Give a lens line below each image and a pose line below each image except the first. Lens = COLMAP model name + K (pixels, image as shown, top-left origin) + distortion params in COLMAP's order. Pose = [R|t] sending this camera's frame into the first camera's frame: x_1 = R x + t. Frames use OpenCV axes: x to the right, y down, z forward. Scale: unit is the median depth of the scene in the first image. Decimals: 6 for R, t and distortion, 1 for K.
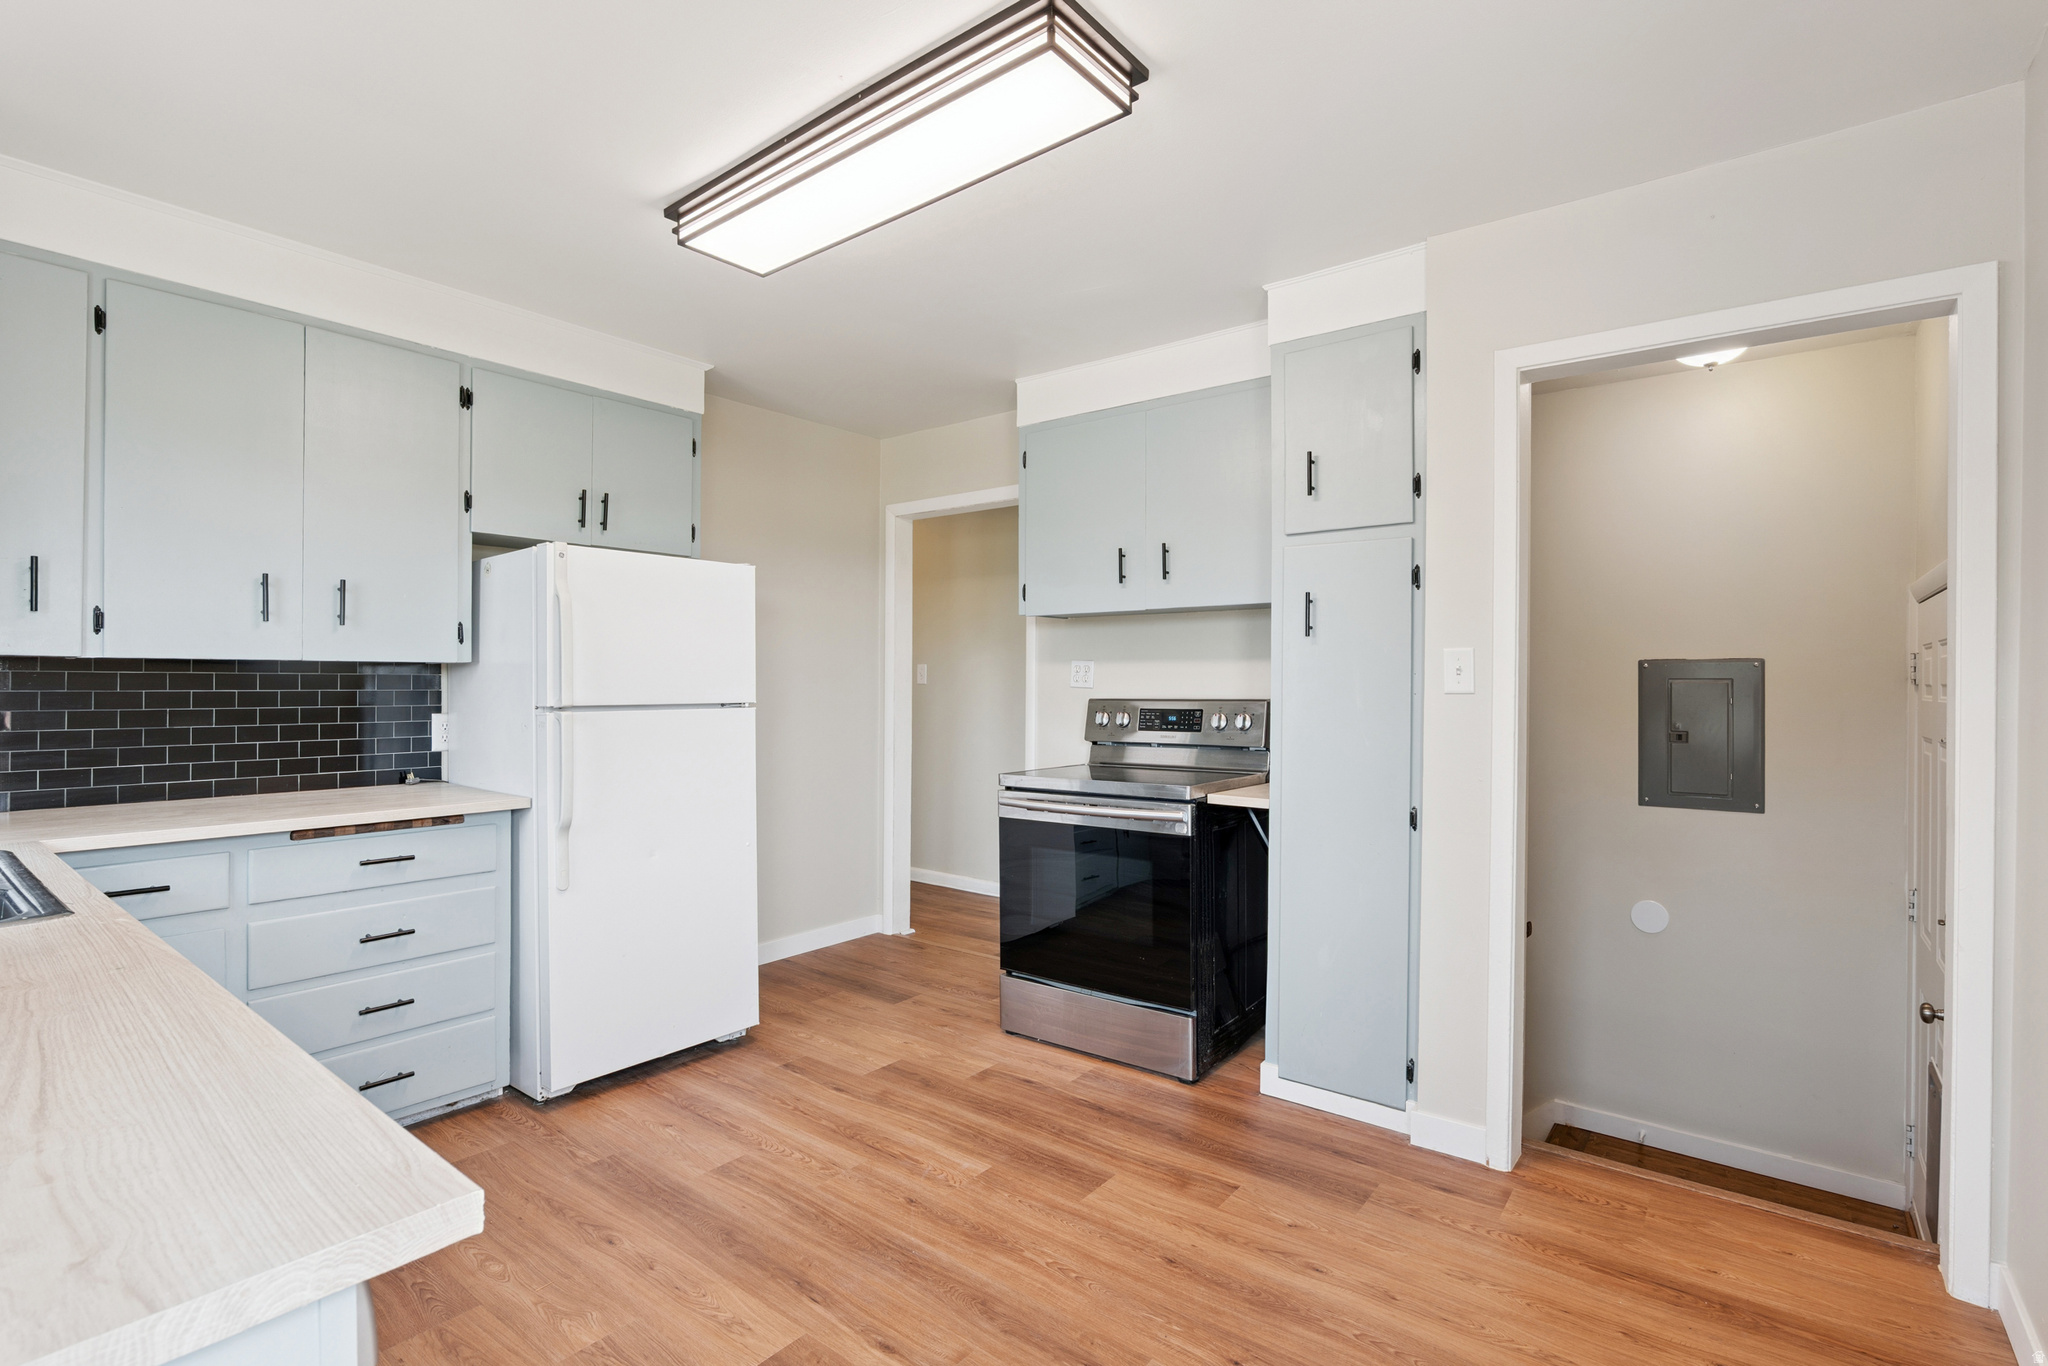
lens RADIAL K [[956.7, 0, 1030.1], [0, 956.7, 683.1], [0, 0, 1]] dist [-0.010334, -0.000411]
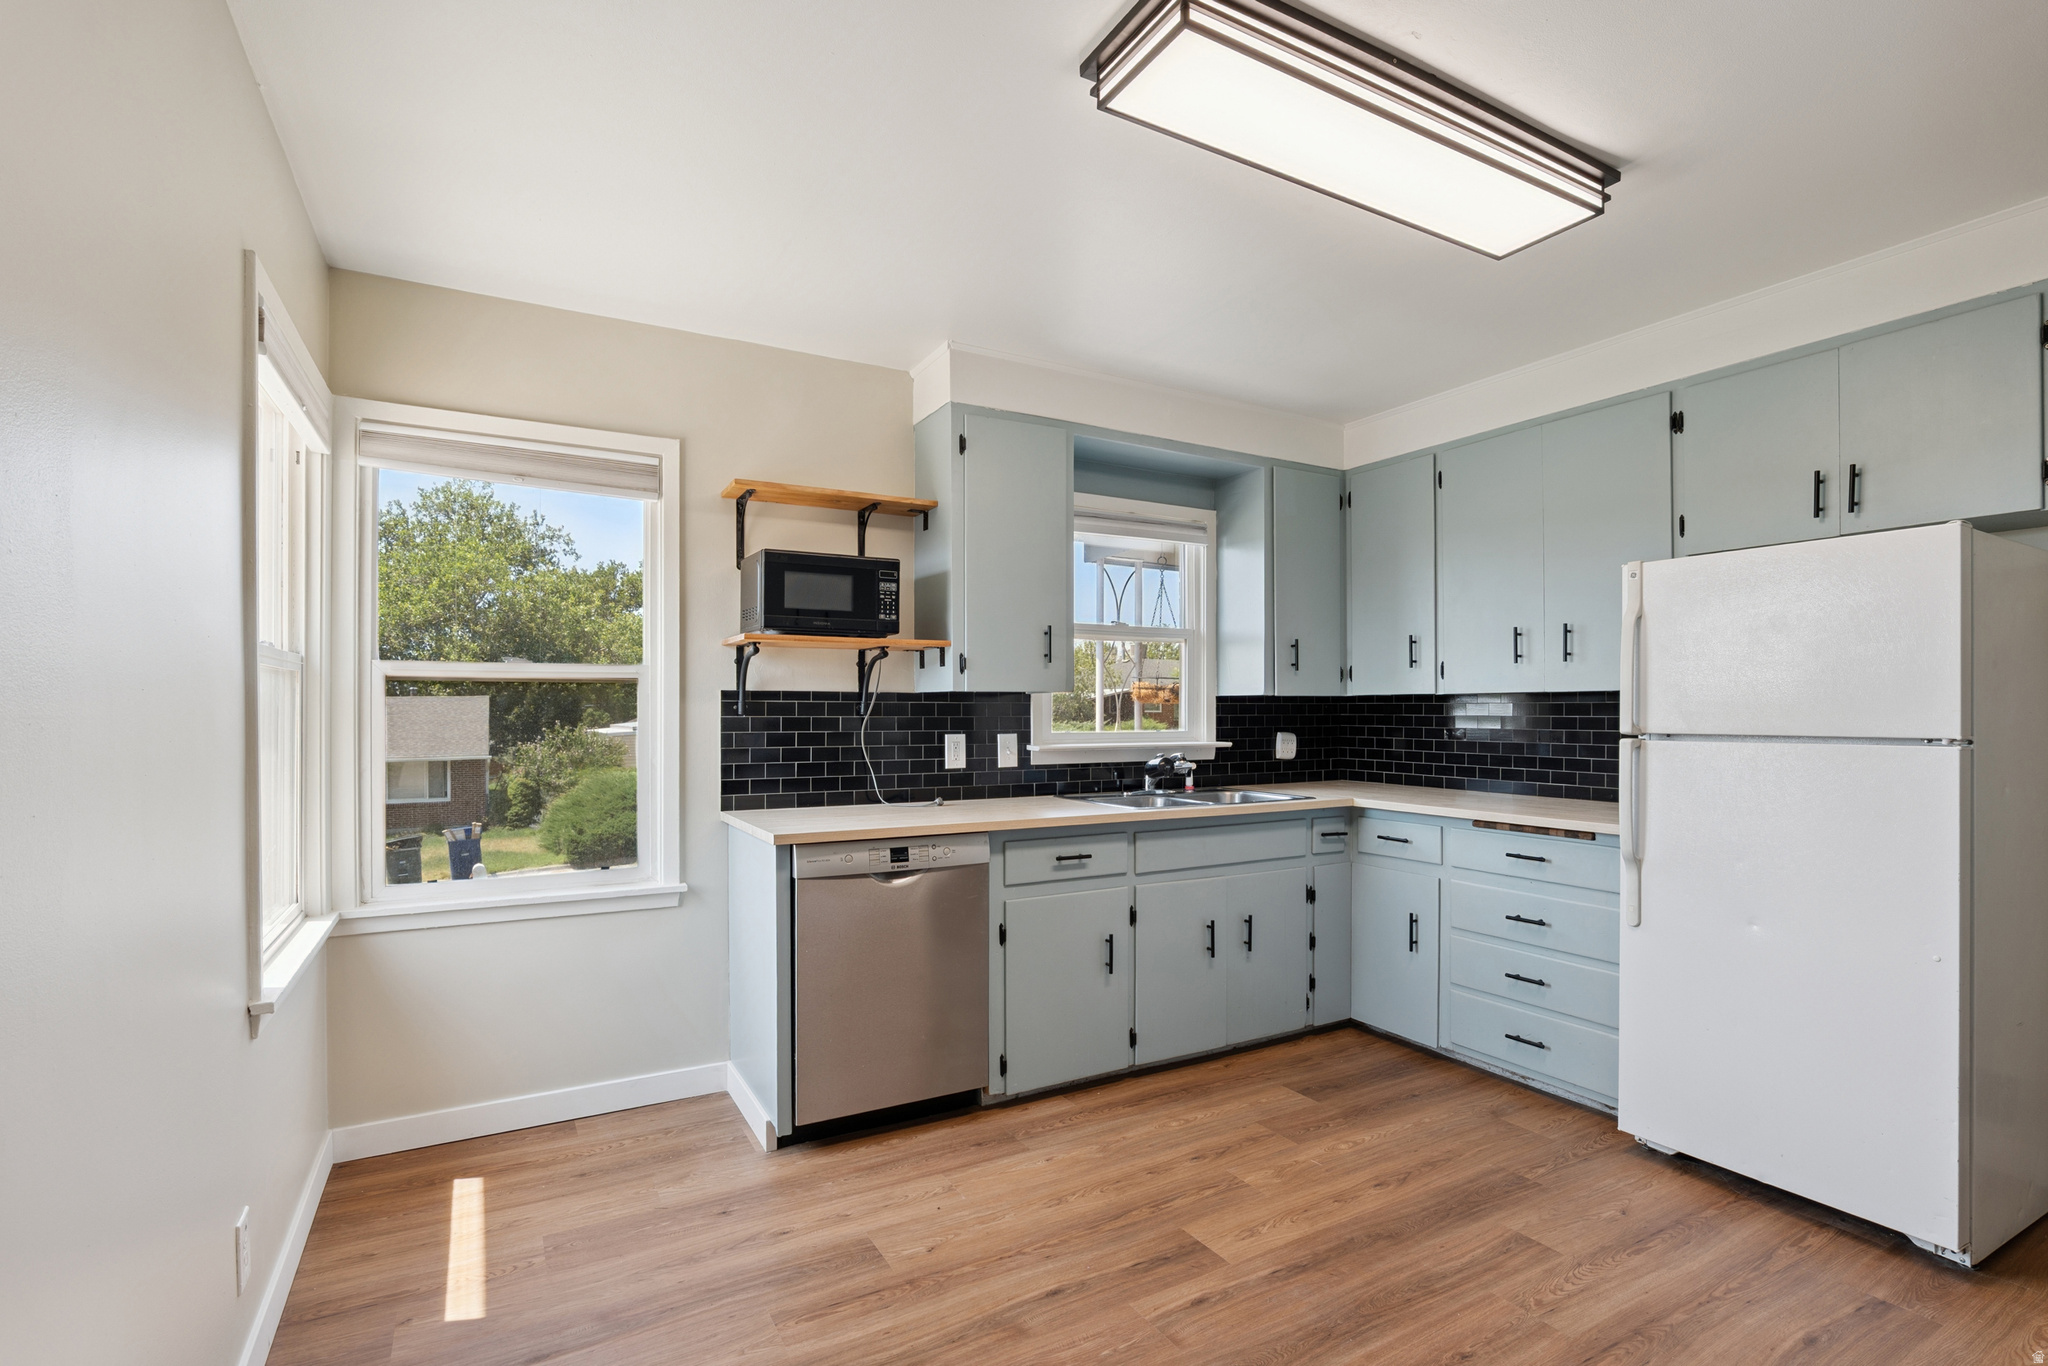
lens RADIAL K [[953.8, 0, 1023.8], [0, 953.8, 711.9], [0, 0, 1]] dist [-0.000051, -0.000002]
pose [[-0.369887, -0.005115, -0.929063, 0.732152], [-0.003437, 0.999986, -0.004137, 0.010803], [0.929070, 0.001663, -0.369900, 0.925341]]
